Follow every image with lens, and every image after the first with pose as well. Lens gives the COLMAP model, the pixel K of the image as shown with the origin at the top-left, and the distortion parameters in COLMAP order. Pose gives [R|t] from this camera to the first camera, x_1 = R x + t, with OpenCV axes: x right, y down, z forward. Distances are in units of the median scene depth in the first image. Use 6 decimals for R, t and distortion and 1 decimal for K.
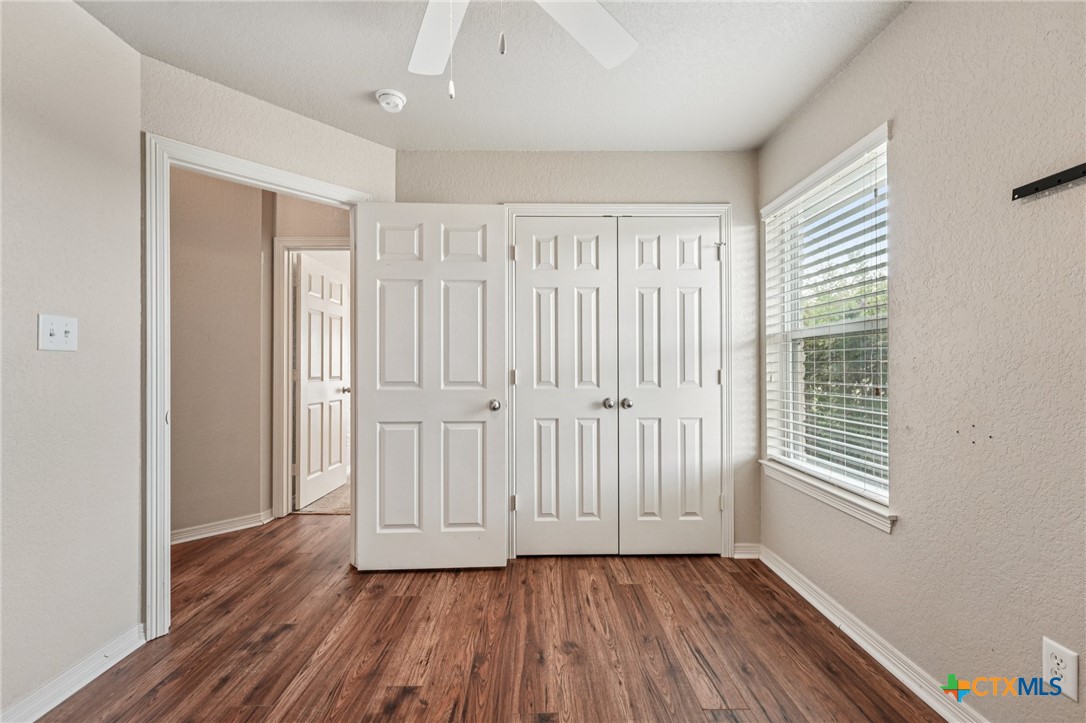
lens RADIAL K [[453.9, 0, 543.0], [0, 453.9, 361.5], [0, 0, 1]] dist [-0.001527, -0.000259]
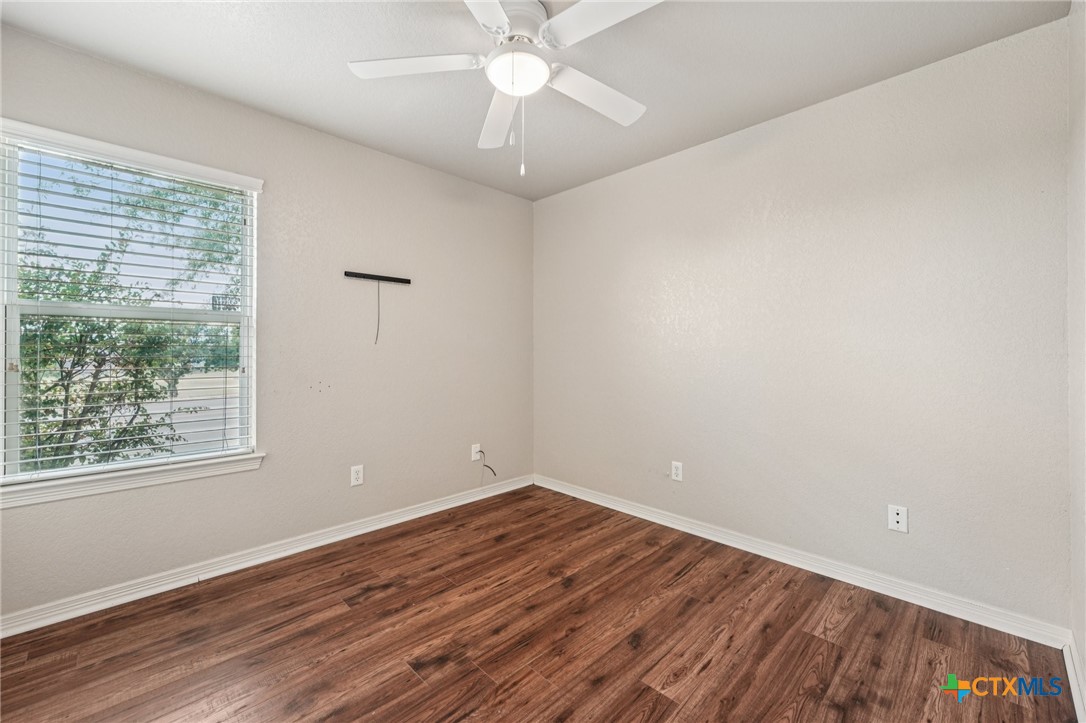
lens RADIAL K [[453.9, 0, 543.0], [0, 453.9, 361.5], [0, 0, 1]] dist [-0.001527, -0.000259]
pose [[-0.703716, -0.017641, 0.710262, -0.712862], [-0.008927, 0.999832, 0.015988, 0.008258], [-0.710425, 0.004911, -0.703756, 1.116126]]
